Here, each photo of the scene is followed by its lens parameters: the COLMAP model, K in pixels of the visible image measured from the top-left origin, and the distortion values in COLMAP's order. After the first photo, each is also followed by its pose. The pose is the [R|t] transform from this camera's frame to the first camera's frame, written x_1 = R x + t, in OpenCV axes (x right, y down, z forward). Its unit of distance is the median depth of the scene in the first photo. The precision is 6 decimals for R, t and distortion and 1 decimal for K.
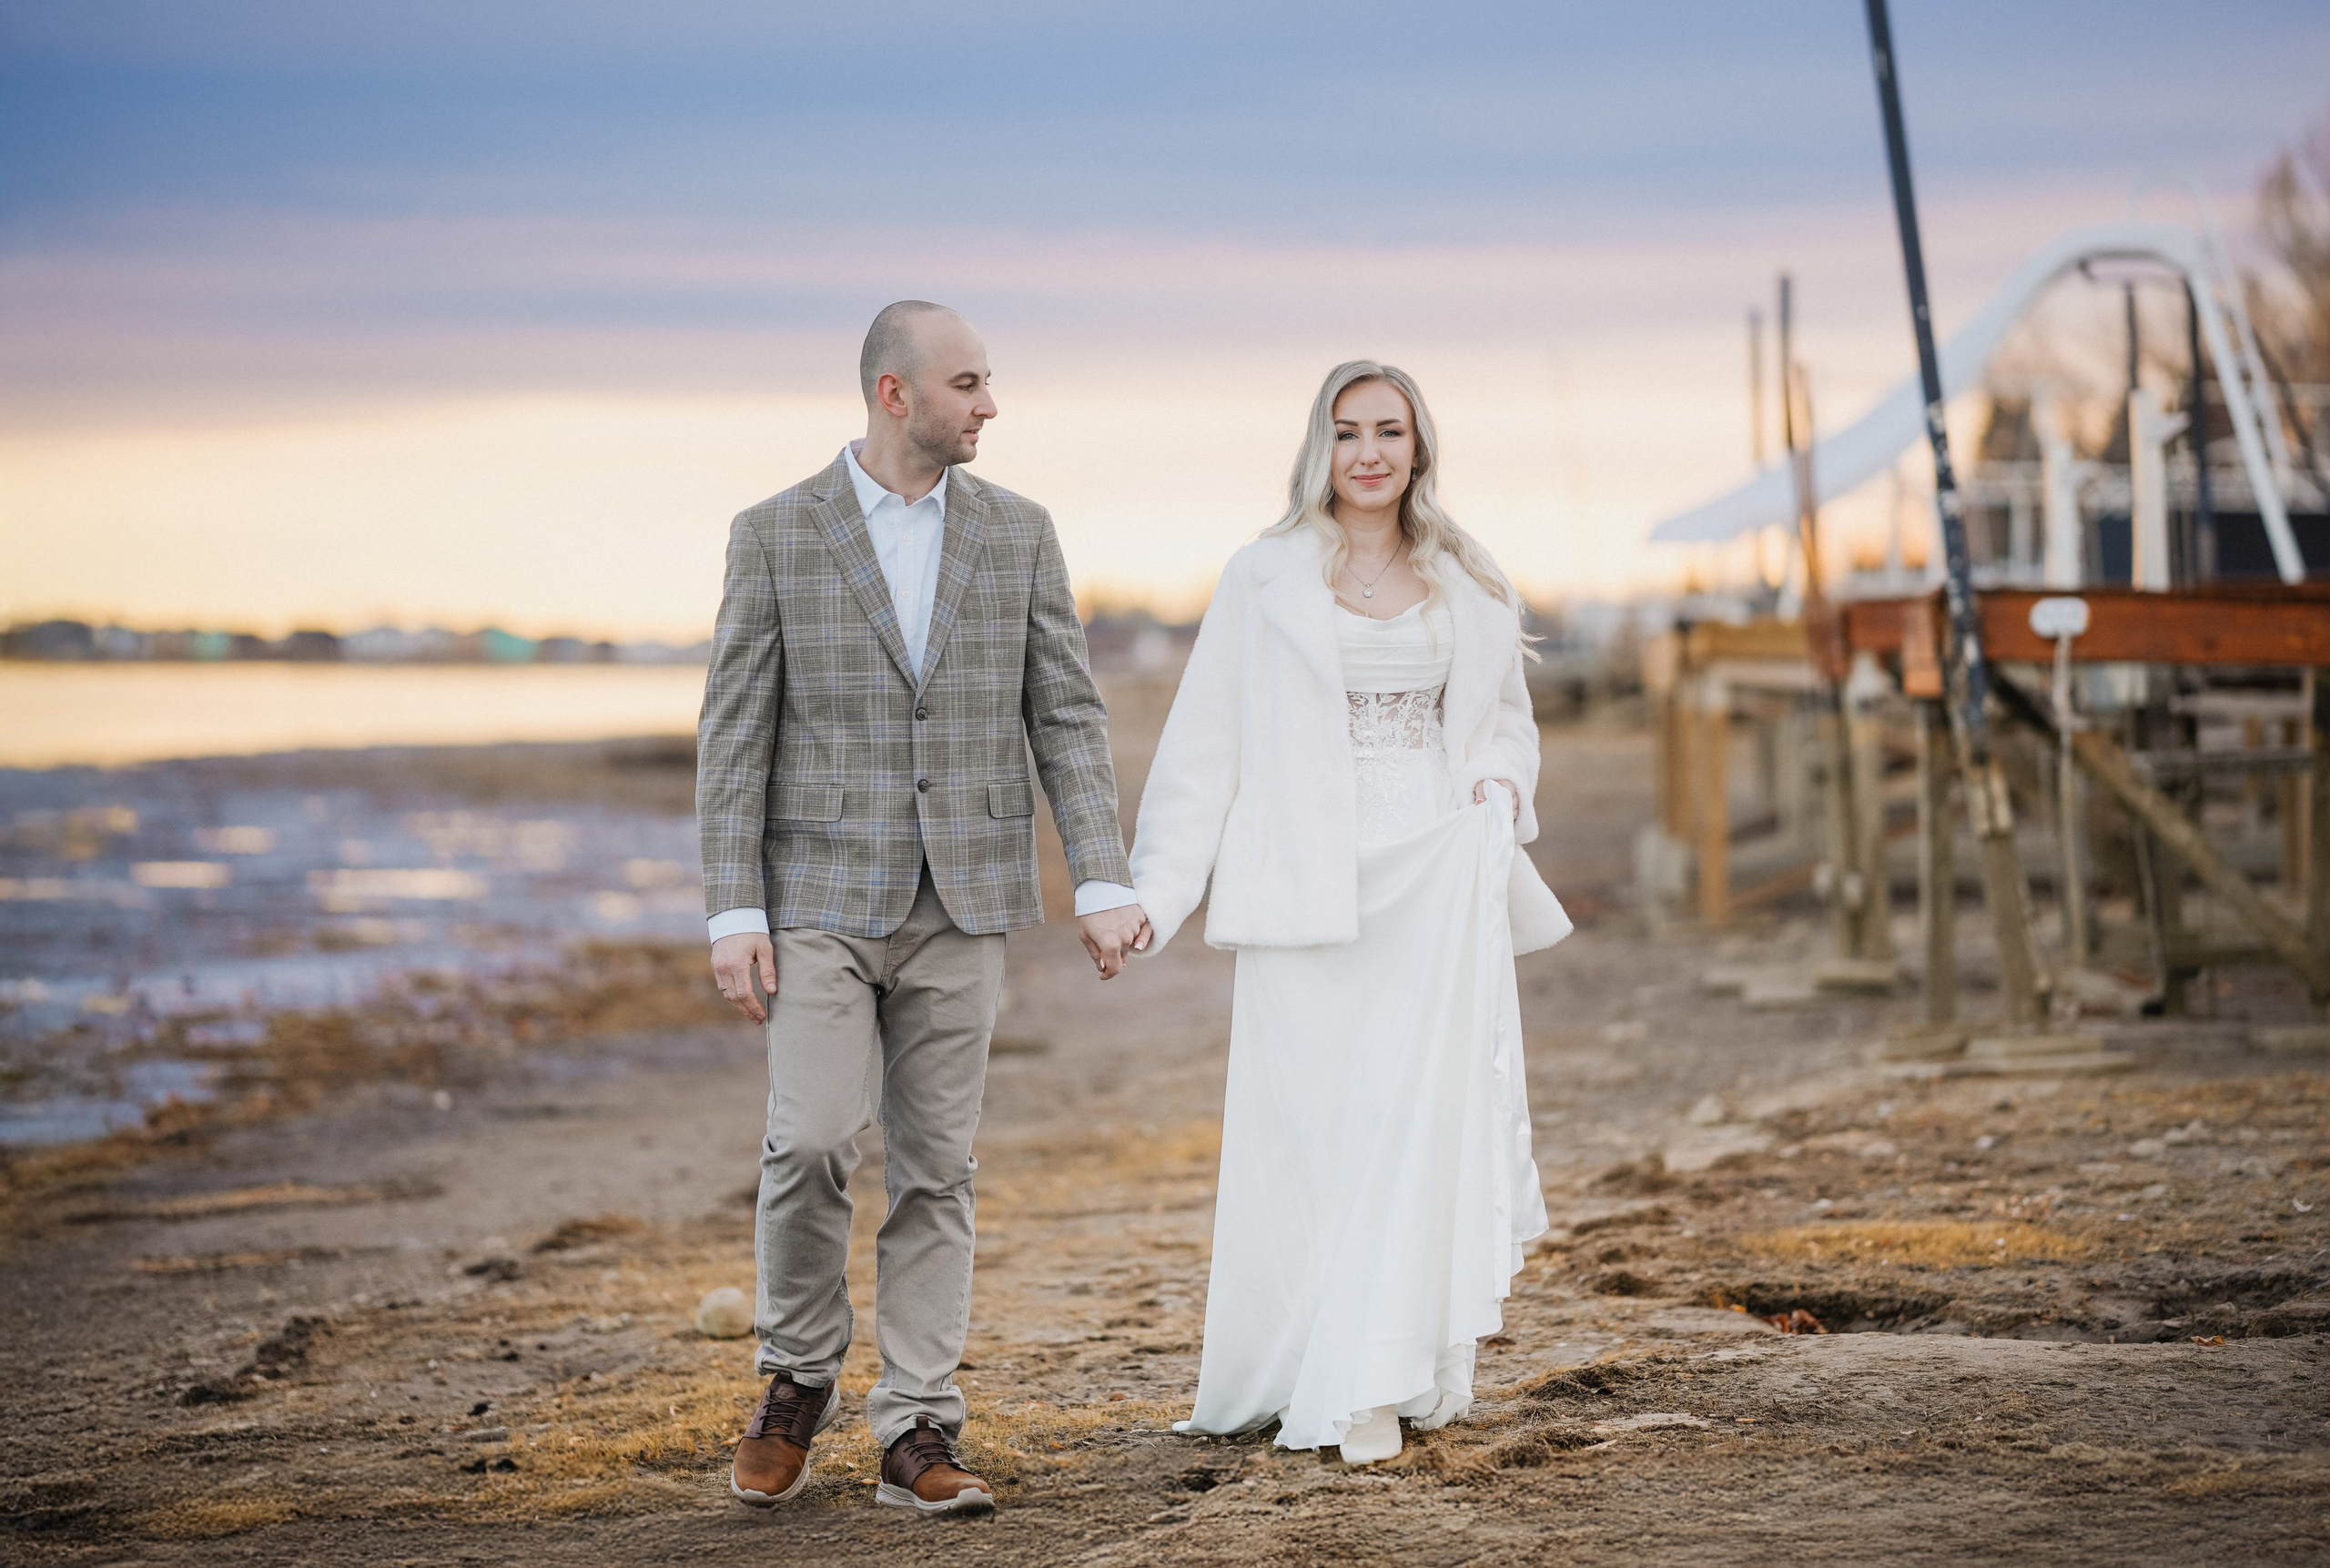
lens RADIAL K [[5710.8, 0, 1165.0], [0, 5710.8, 784.0], [0, 0, 1]] dist [-0.020478, -0.027474]
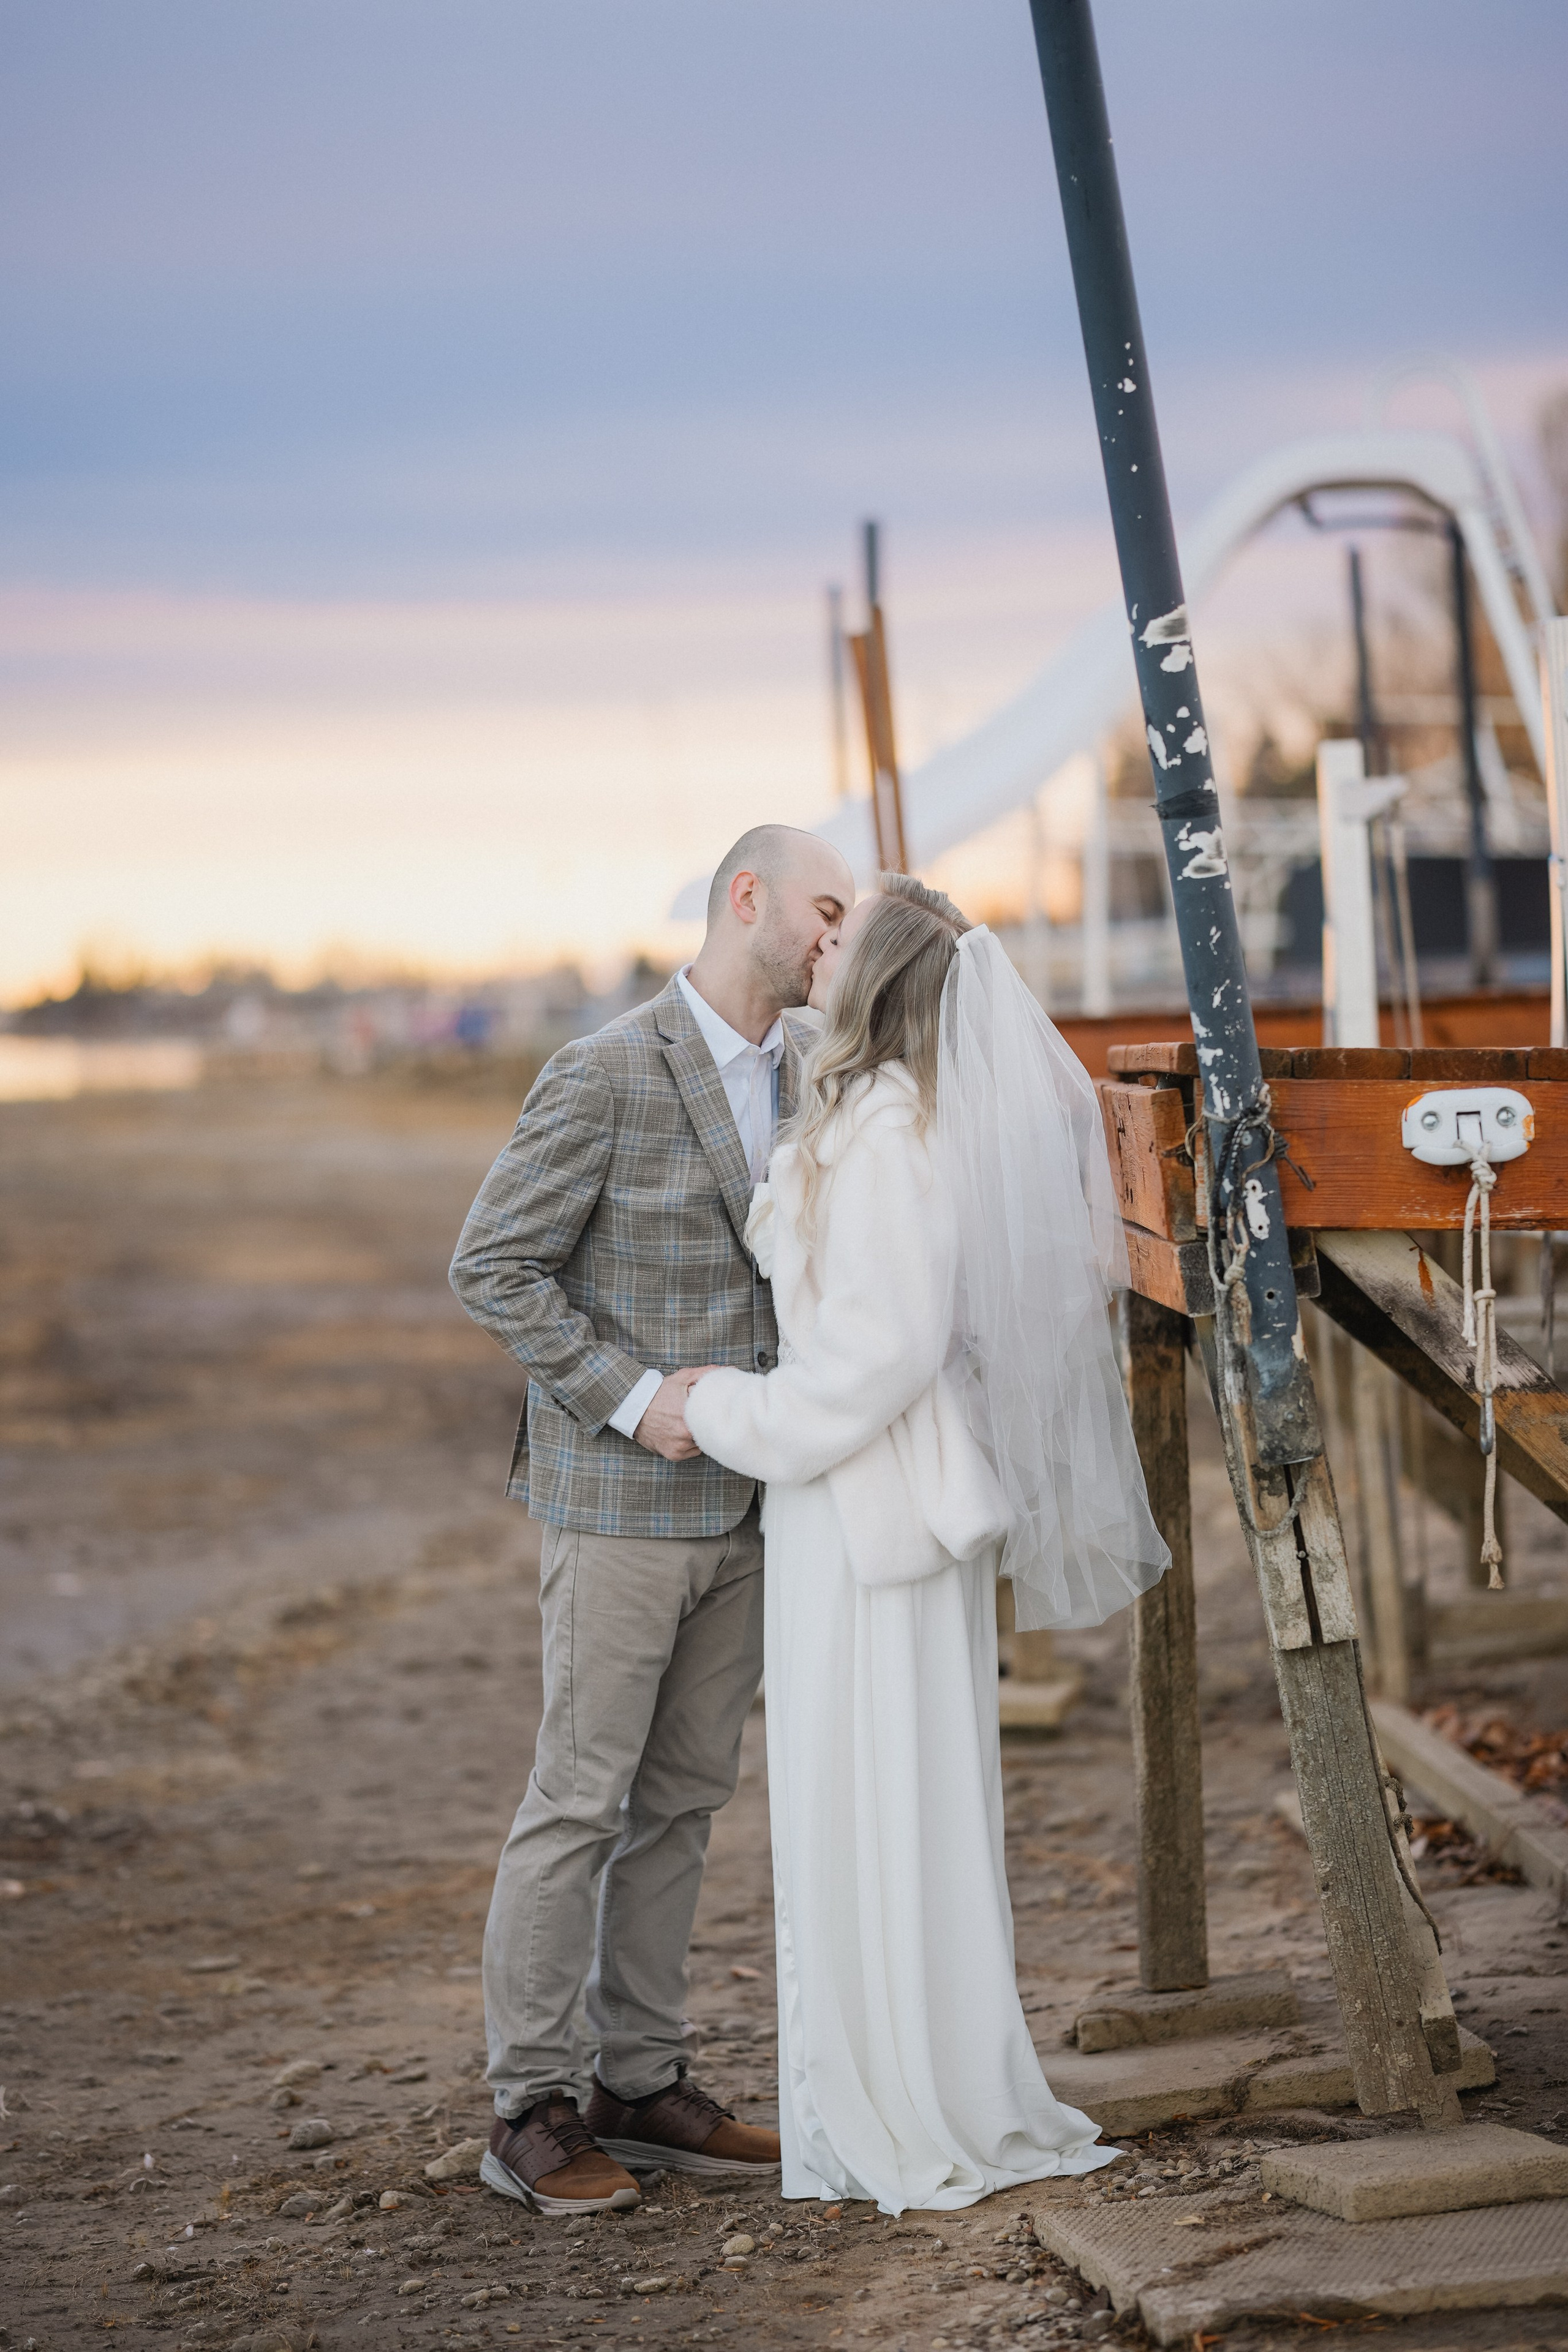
lens RADIAL K [[5849.4, 0, 784.0], [0, 5849.4, 1176.0], [0, 0, 1]] dist [0.088783, 0.151099]
pose [[0.996164, -0.021587, 0.084803, 0.070602], [0.021155, 0.999758, 0.005996, -0.028923], [-0.084911, -0.004179, 0.996380, 0.575406]]
